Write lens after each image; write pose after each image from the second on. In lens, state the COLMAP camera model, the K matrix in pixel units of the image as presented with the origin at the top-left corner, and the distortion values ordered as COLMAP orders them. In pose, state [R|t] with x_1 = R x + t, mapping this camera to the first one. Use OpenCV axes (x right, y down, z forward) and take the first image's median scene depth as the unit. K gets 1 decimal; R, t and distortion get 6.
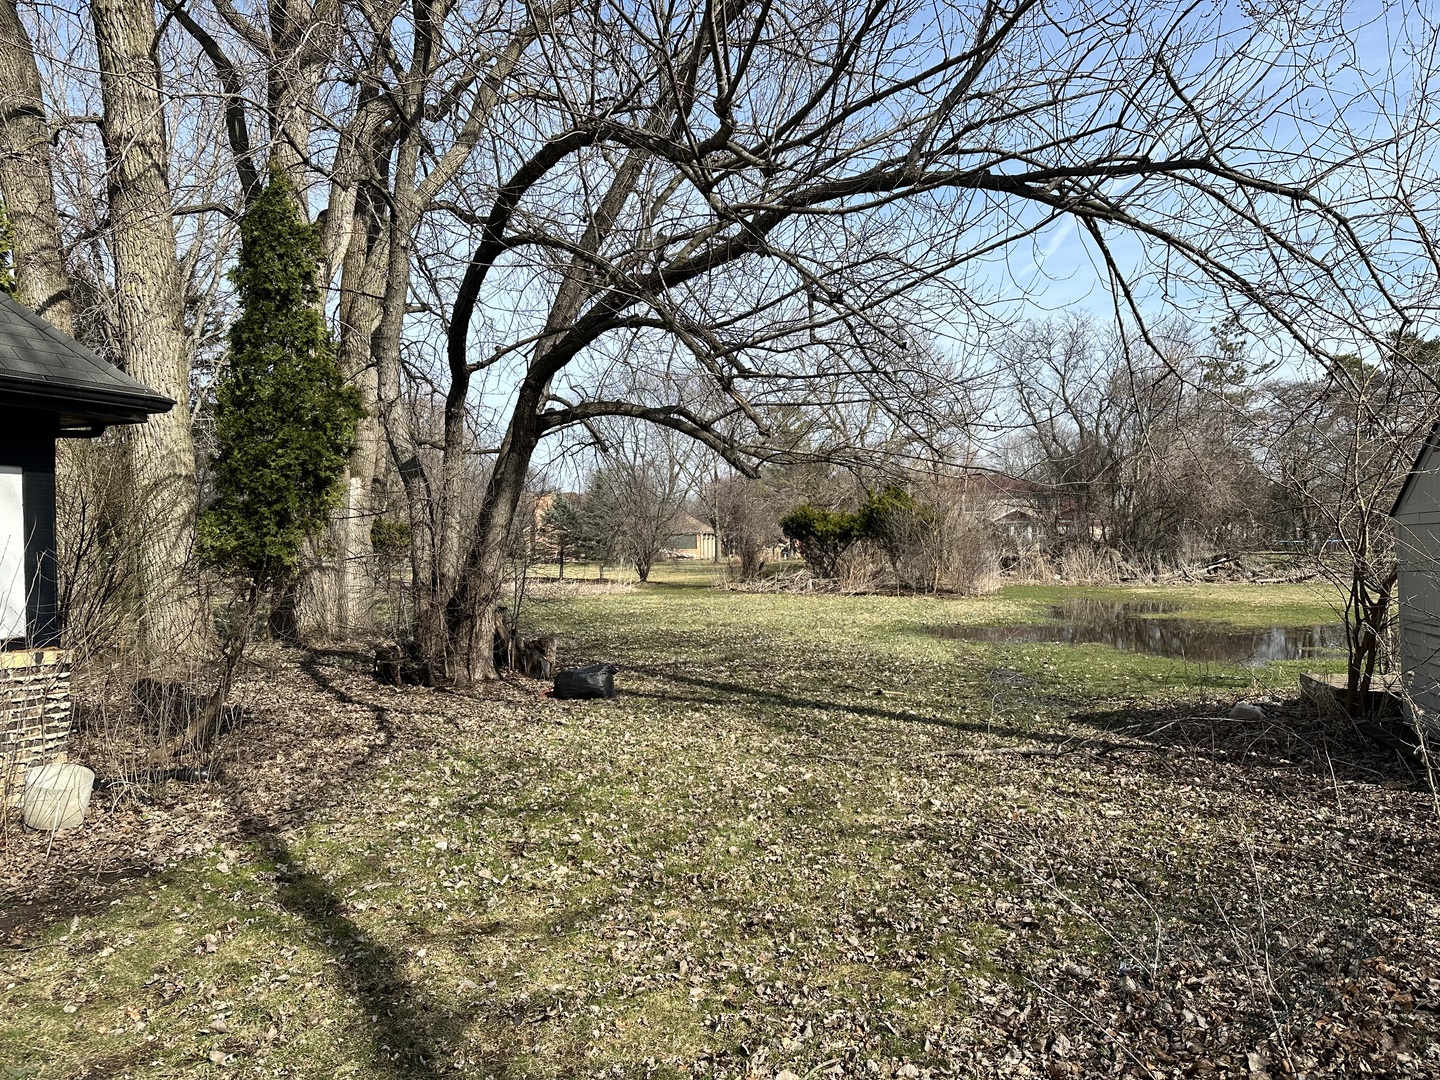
lens RADIAL K [[1006.5, 0, 723.4], [0, 1006.5, 537.6], [0, 0, 1]] dist [0.130632, -0.198045]
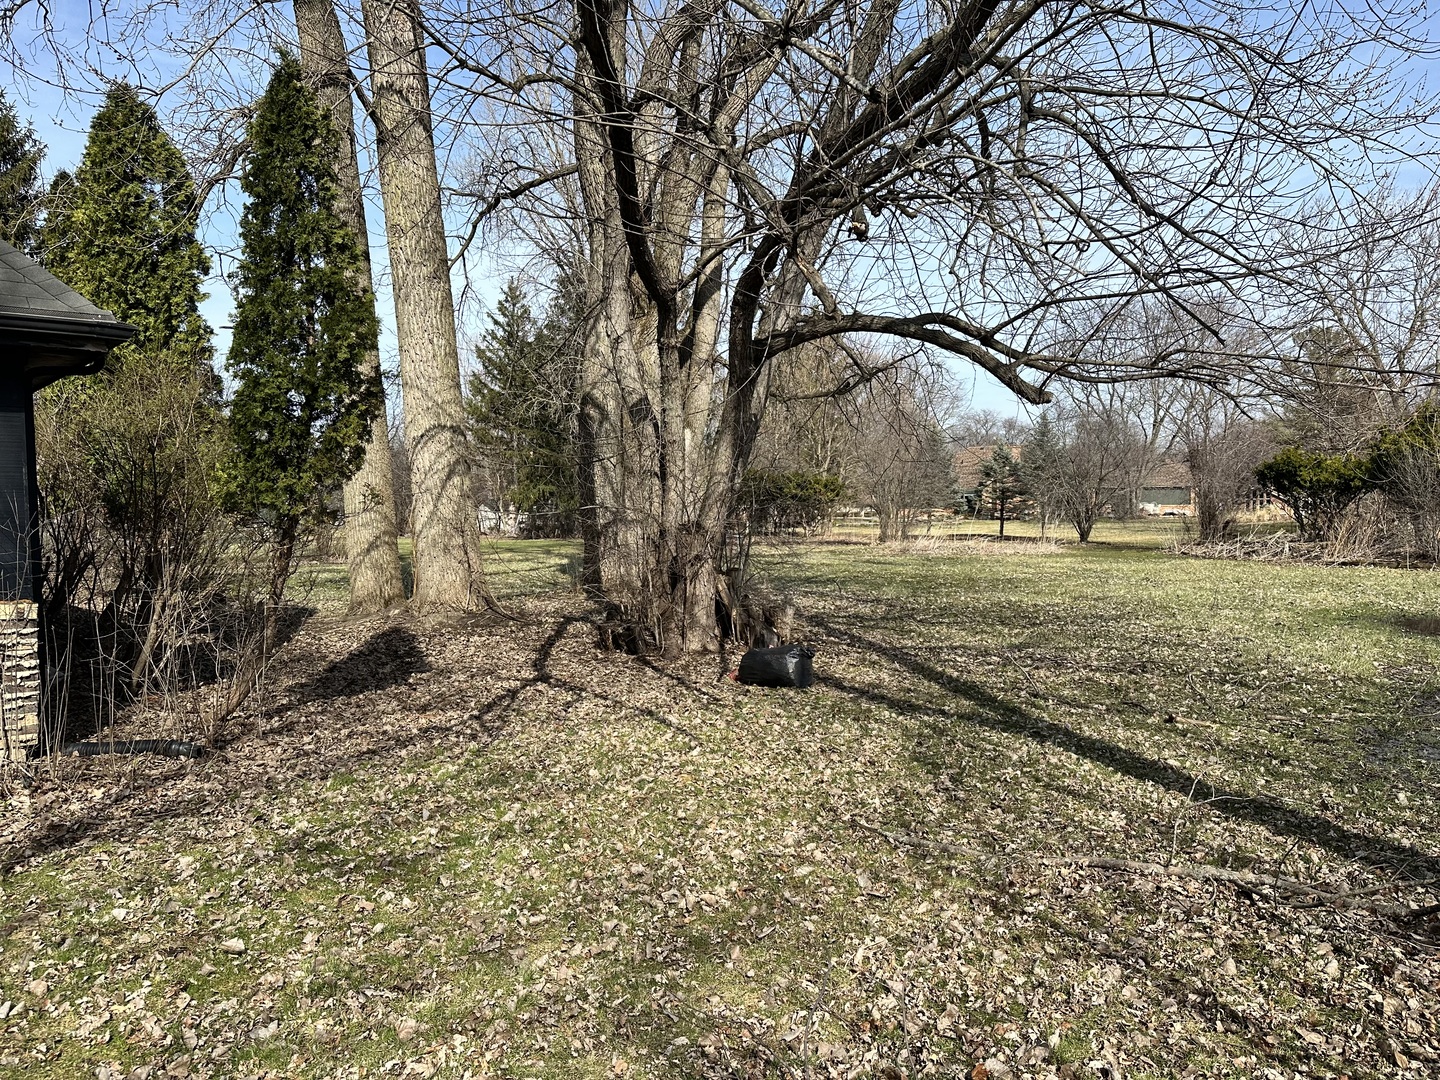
lens RADIAL K [[1006.5, 0, 723.4], [0, 1006.5, 537.6], [0, 0, 1]] dist [0.130632, -0.198045]
pose [[0.886040, 0.017688, -0.463272, 0.170589], [0.002331, 0.999089, 0.042604, 0.006093], [0.463603, -0.038828, 0.885192, 0.238920]]
